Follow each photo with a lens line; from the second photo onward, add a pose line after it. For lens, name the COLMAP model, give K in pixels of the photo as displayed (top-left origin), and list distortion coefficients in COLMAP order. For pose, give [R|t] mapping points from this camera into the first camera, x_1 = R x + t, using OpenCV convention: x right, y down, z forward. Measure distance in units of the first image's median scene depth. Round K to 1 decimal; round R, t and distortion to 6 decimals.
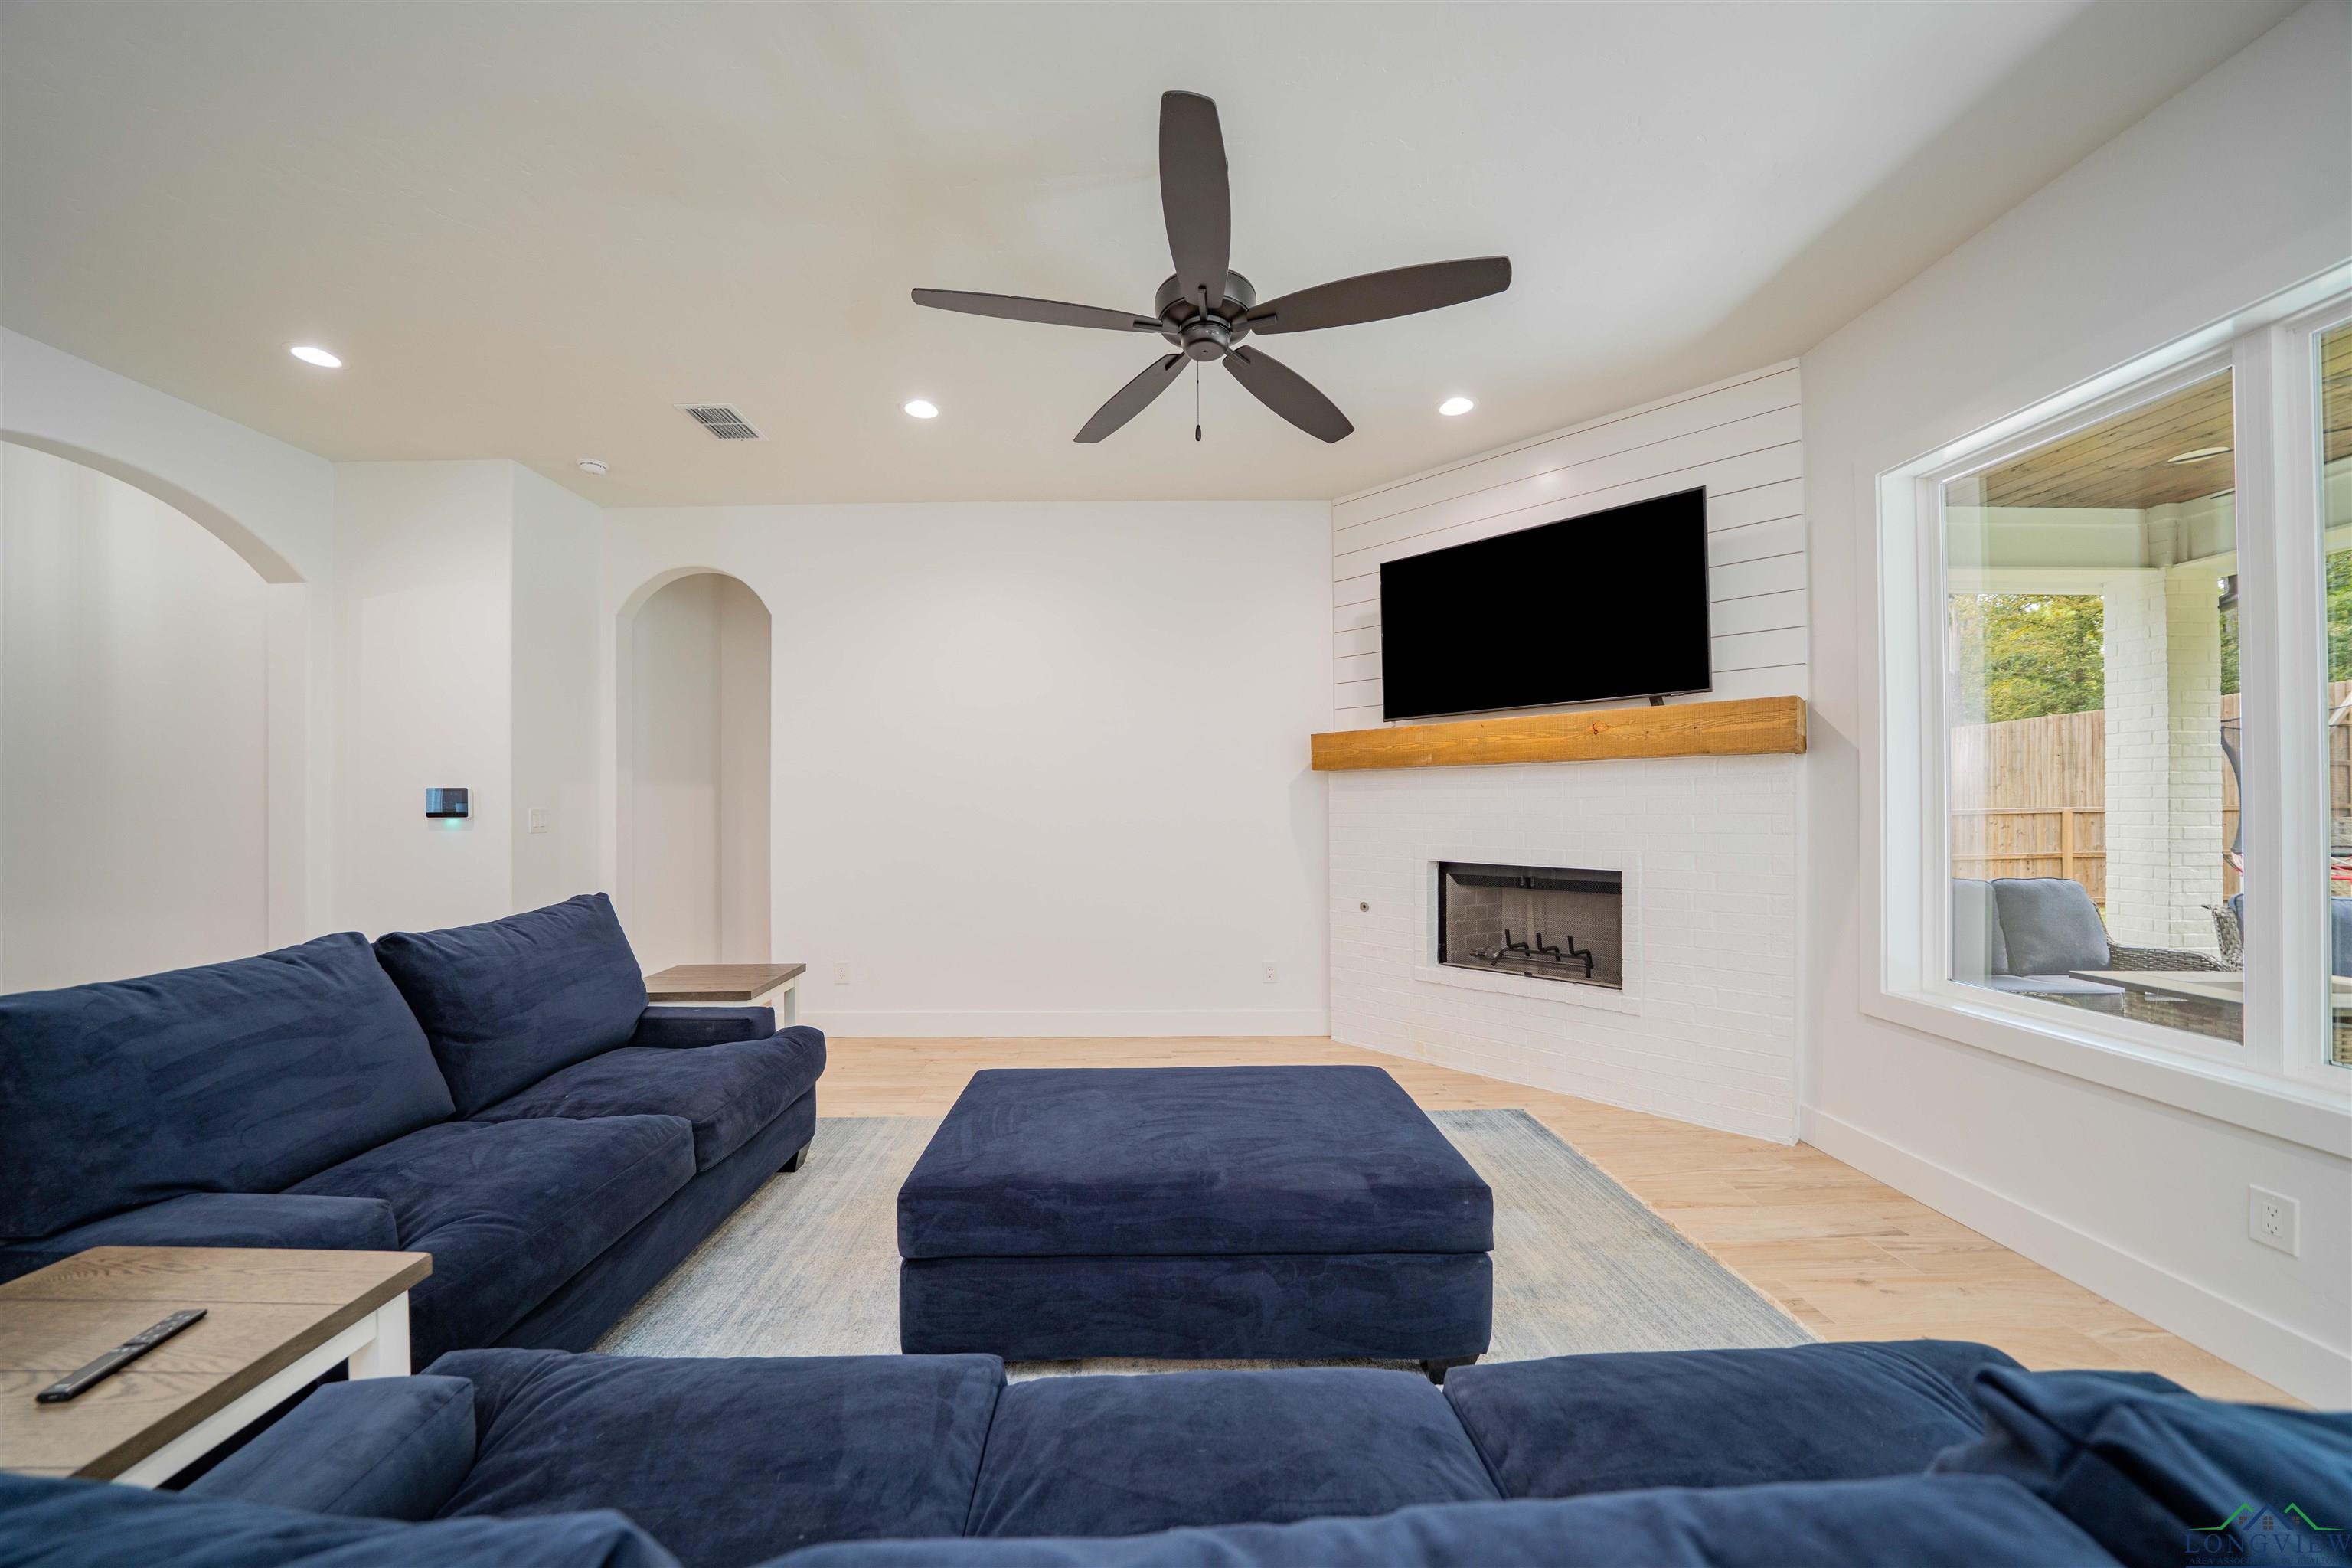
lens RADIAL K [[811.4, 0, 1160.1], [0, 811.4, 801.2], [0, 0, 1]] dist [-0.012168, 0.000047]
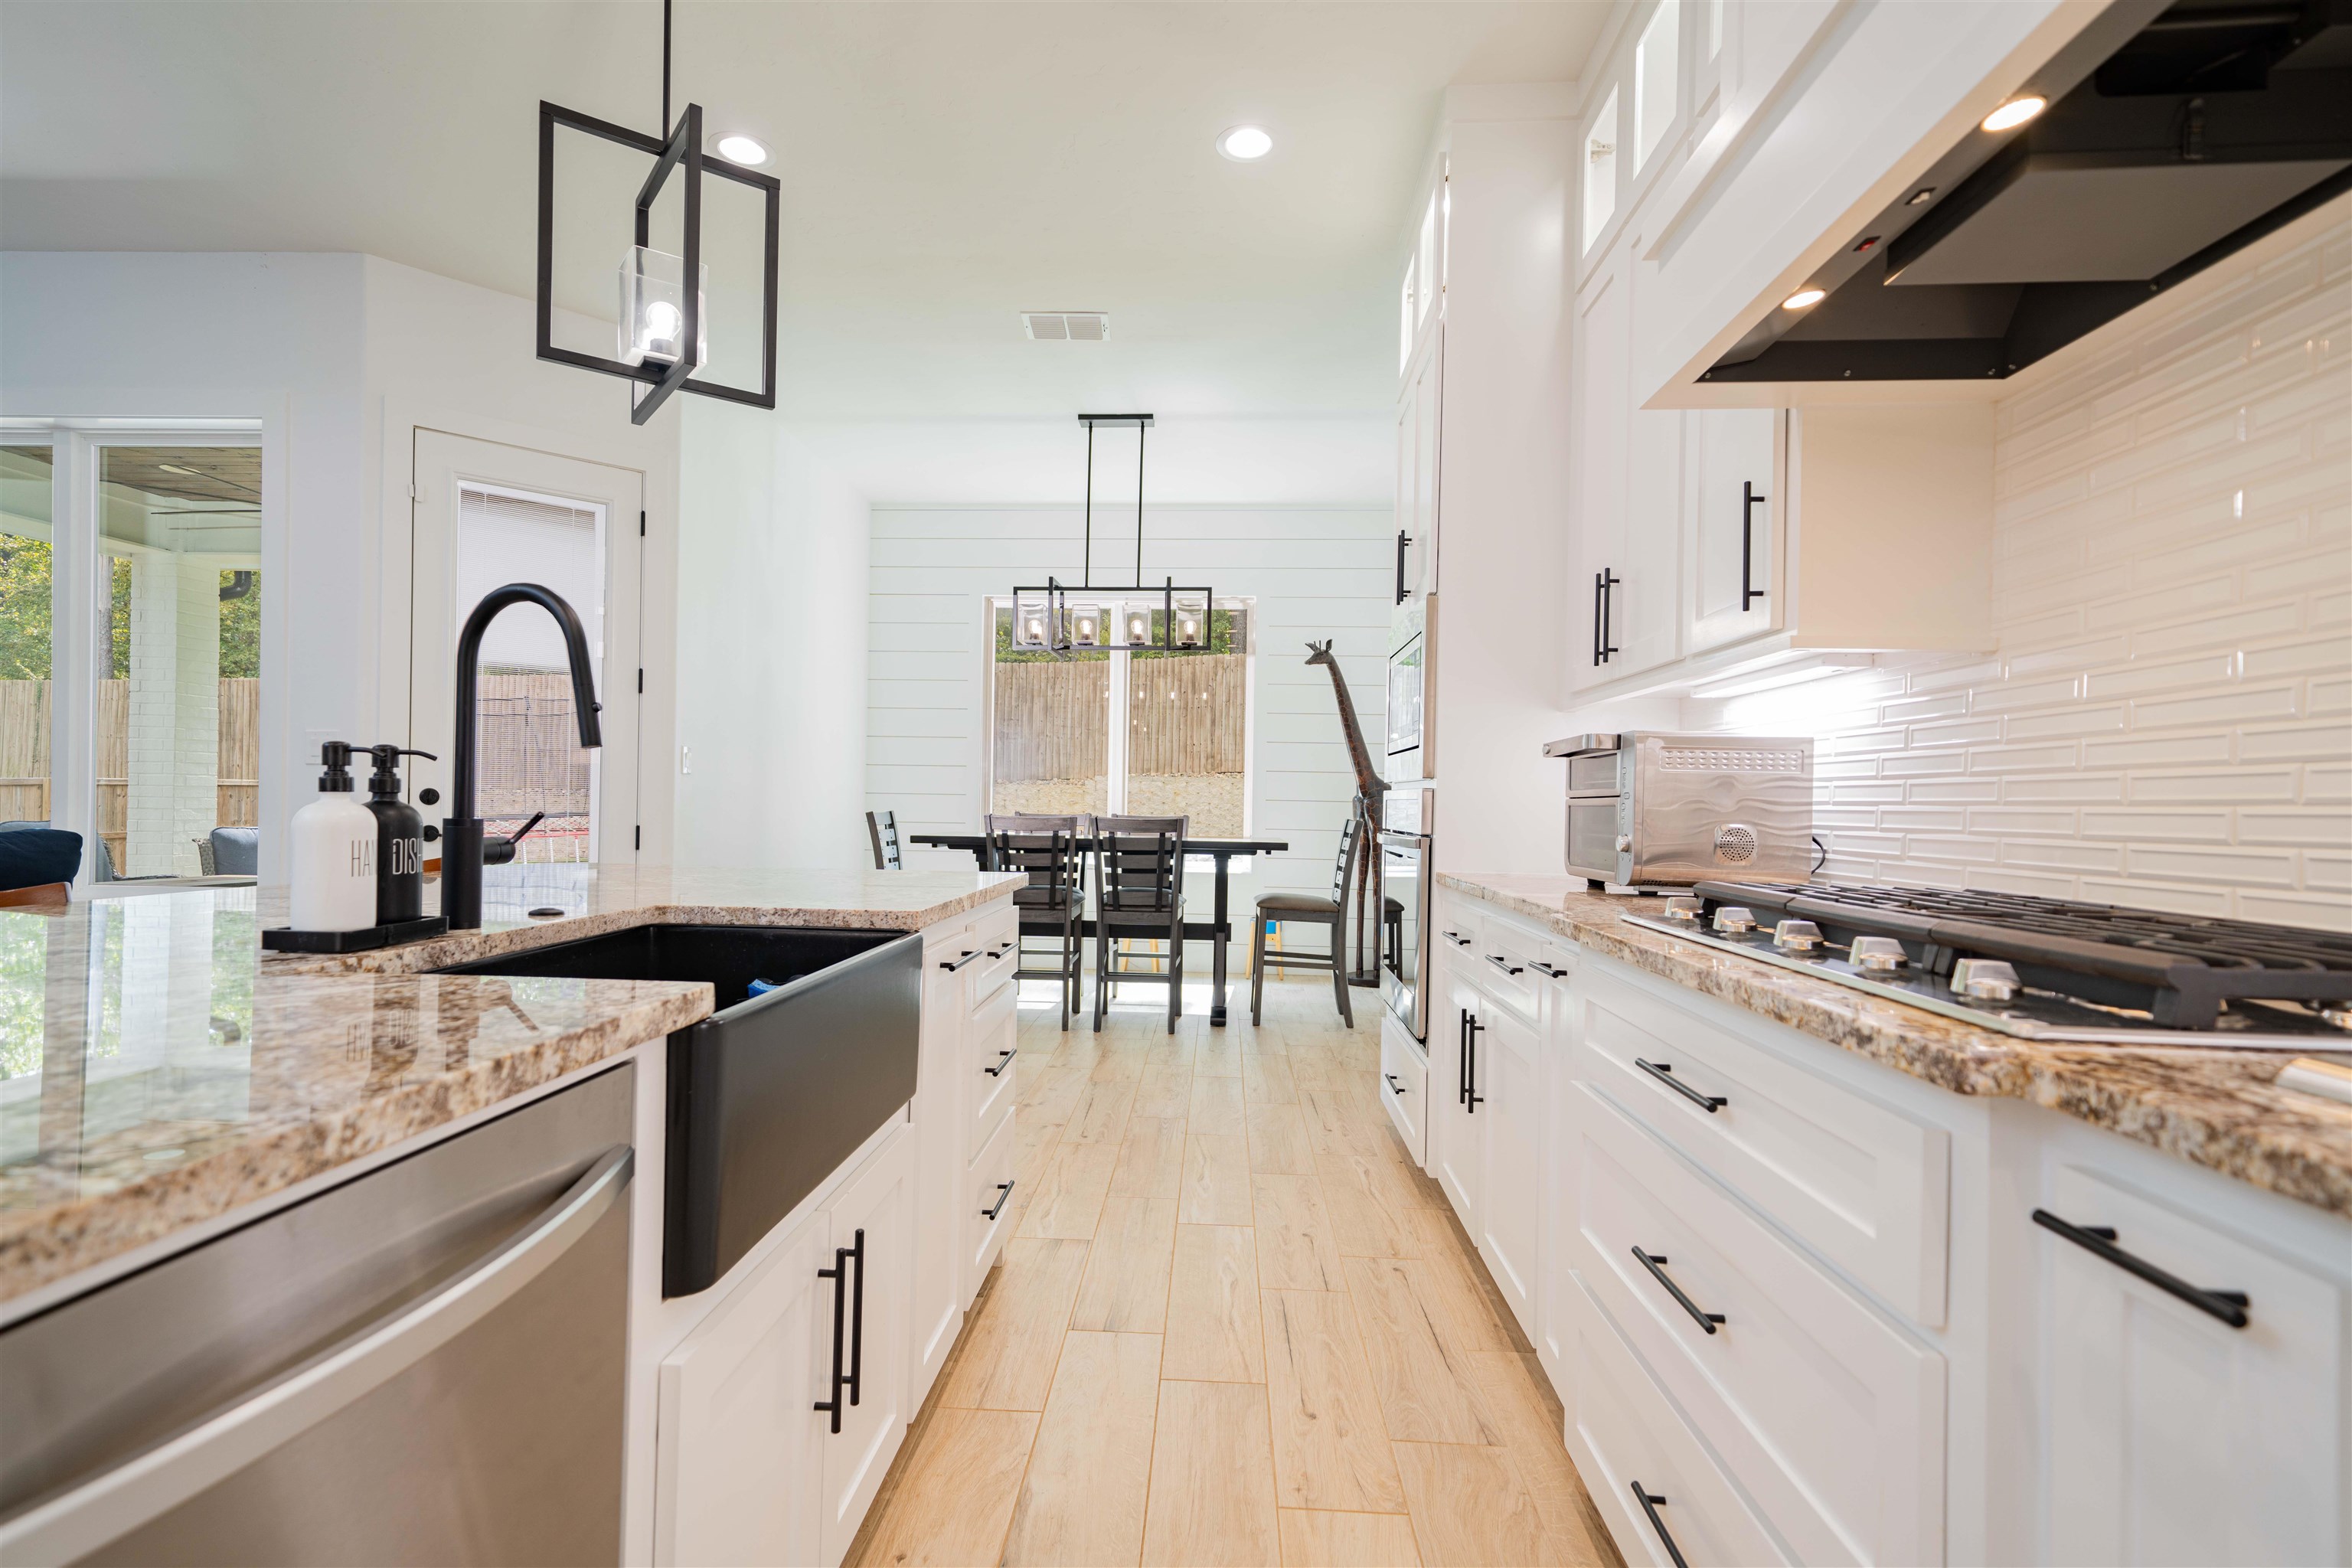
lens RADIAL K [[1133.6, 0, 1165.1], [0, 1133.6, 801.4], [0, 0, 1]] dist [0.001253, 0.000212]
pose [[0.062606, 0.006933, 0.998014, -0.273020], [-0.024133, 0.999694, -0.005431, 0.040329], [-0.997747, -0.023745, 0.062754, -0.507168]]
